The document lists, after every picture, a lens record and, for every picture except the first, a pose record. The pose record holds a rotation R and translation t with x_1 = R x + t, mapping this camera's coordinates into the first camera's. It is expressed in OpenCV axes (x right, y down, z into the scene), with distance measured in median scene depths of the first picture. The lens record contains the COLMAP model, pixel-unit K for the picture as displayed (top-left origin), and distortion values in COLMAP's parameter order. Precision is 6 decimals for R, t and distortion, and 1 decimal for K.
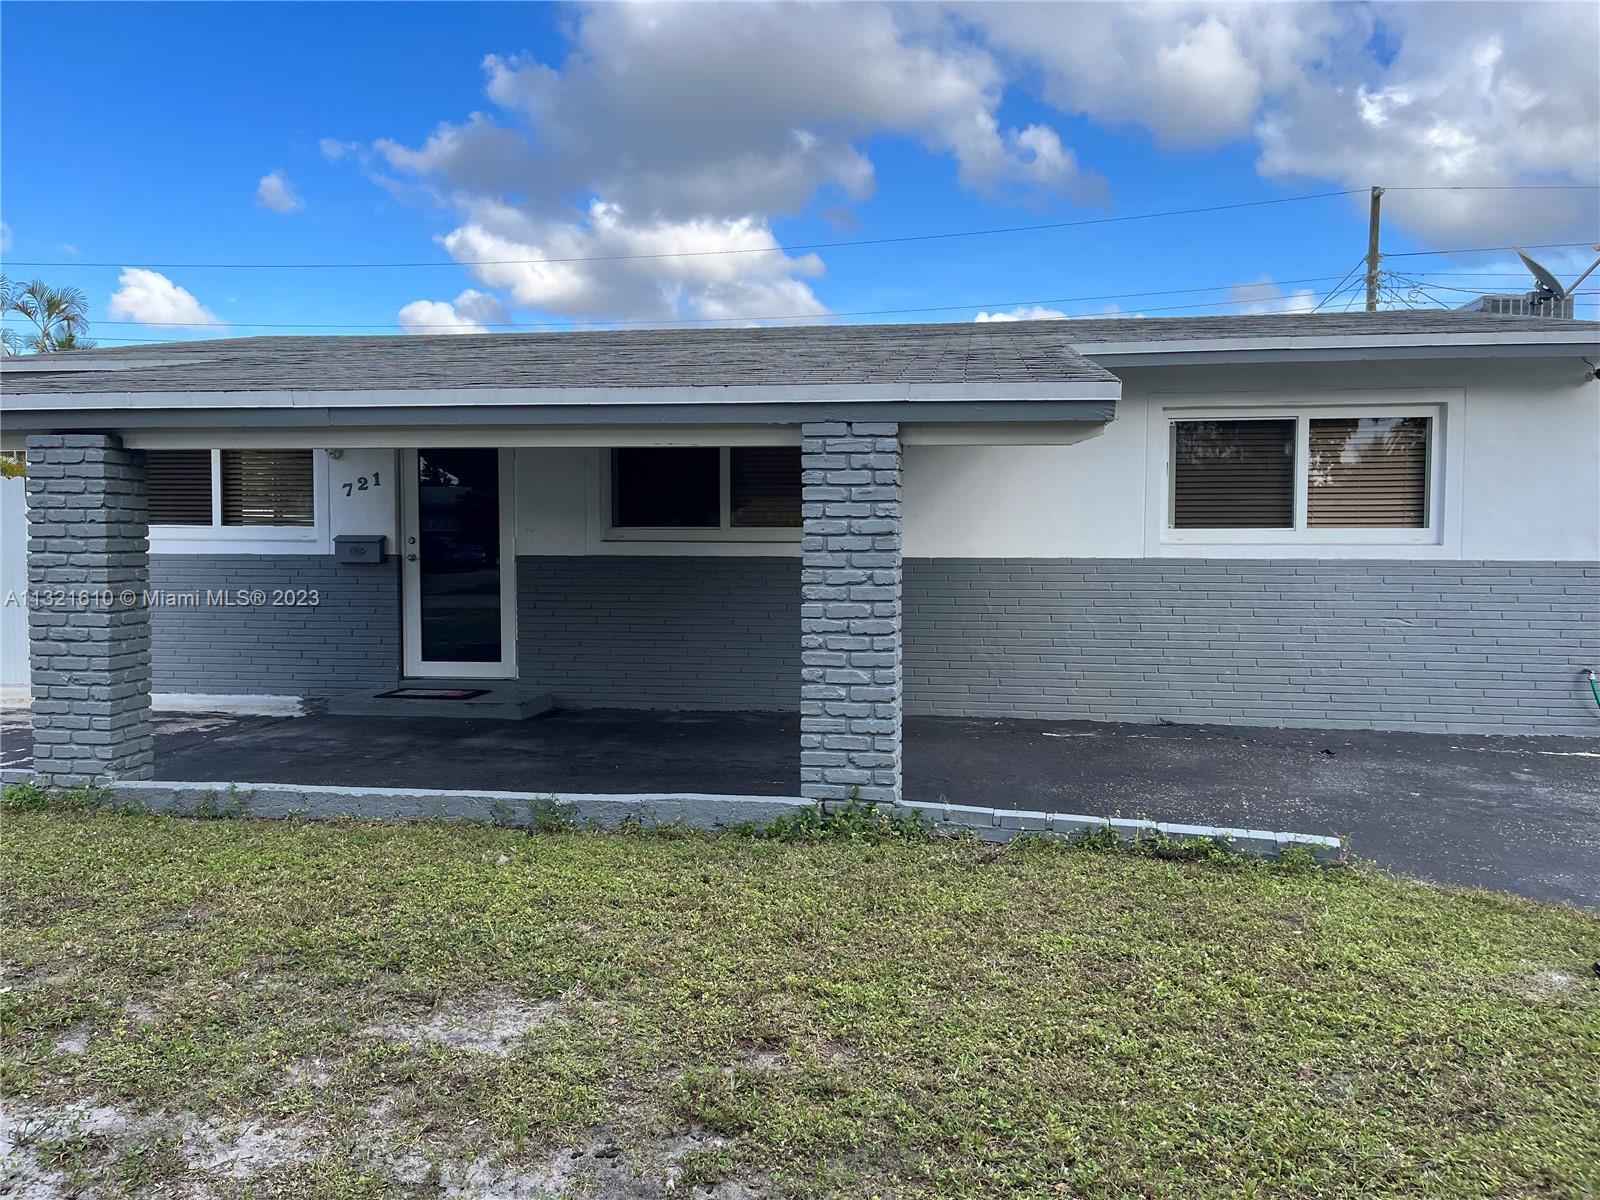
lens RADIAL K [[1200.7, 0, 800.4], [0, 1200.7, 598.6], [0, 0, 1]] dist [0.004449, -0.001924]
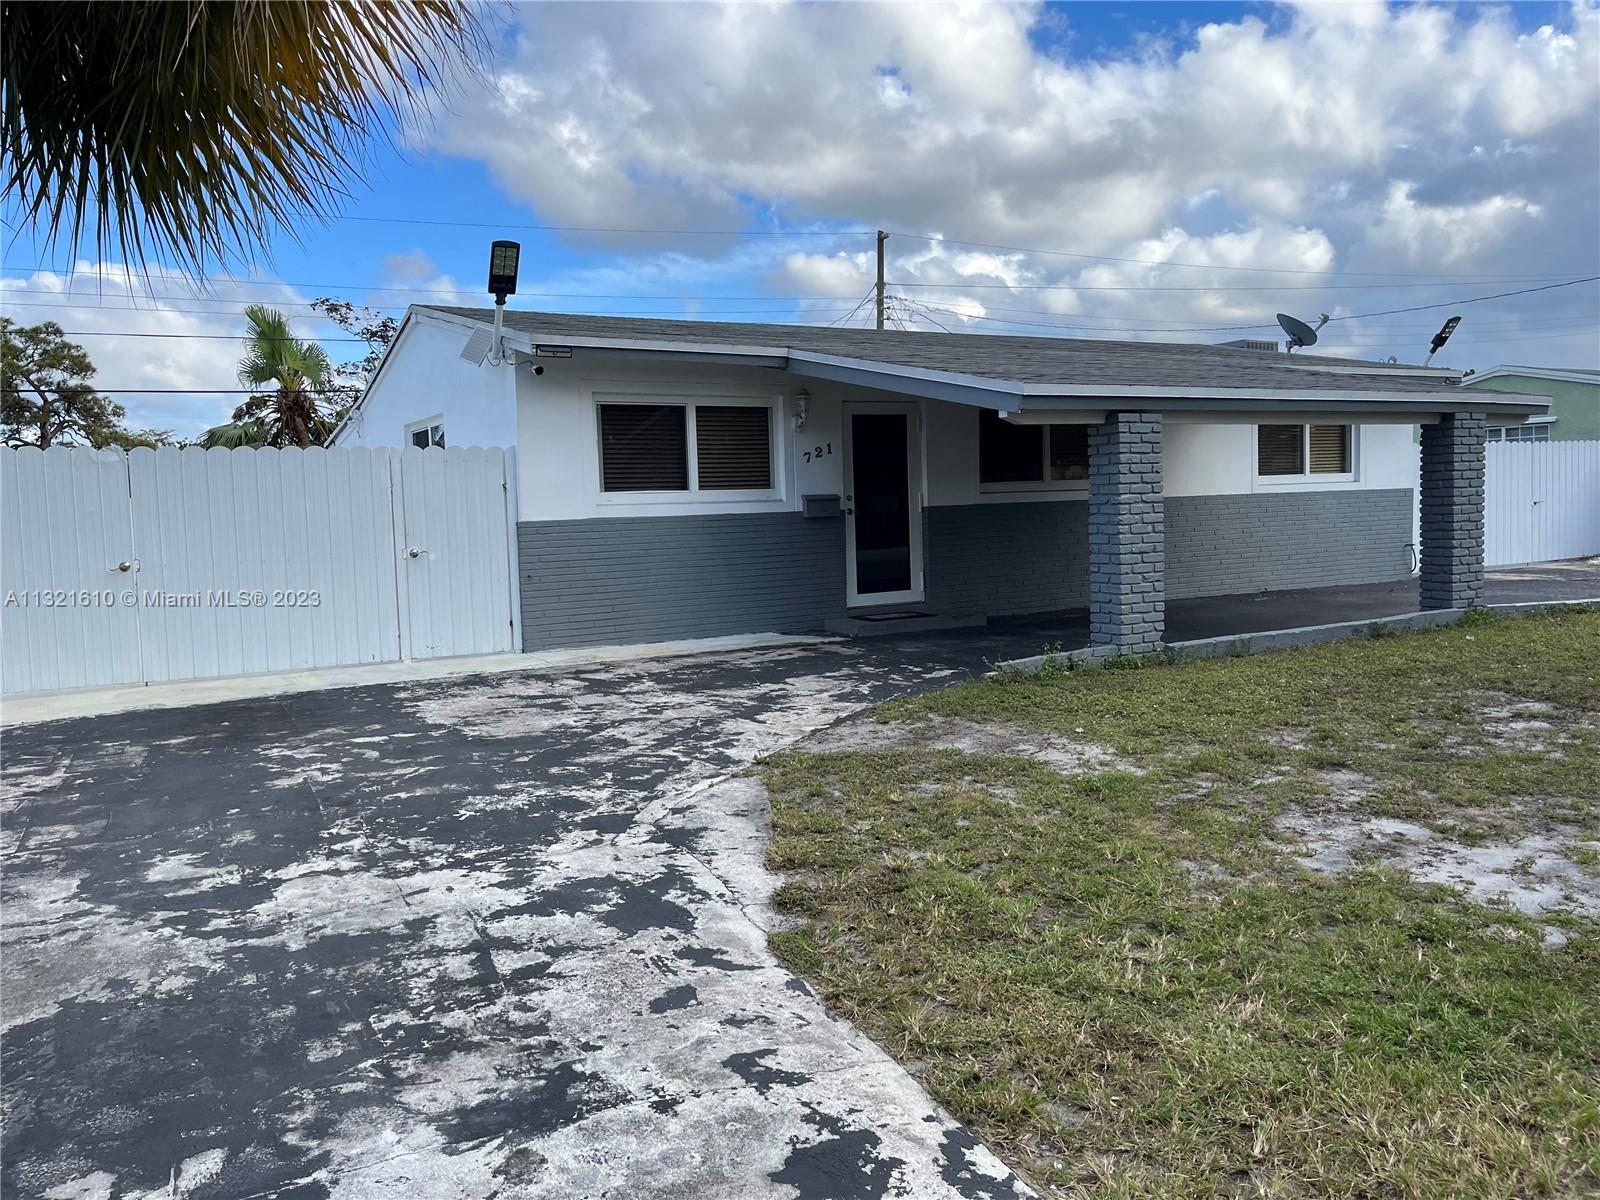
lens RADIAL K [[1200.7, 0, 803.5], [0, 1200.7, 599.8], [0, 0, 1]] dist [0.004449, -0.001924]
pose [[0.804828, -0.078862, 0.588246, -1.110377], [0.062510, 0.996884, 0.048119, -0.005982], [-0.590207, -0.001956, 0.807249, 0.026267]]
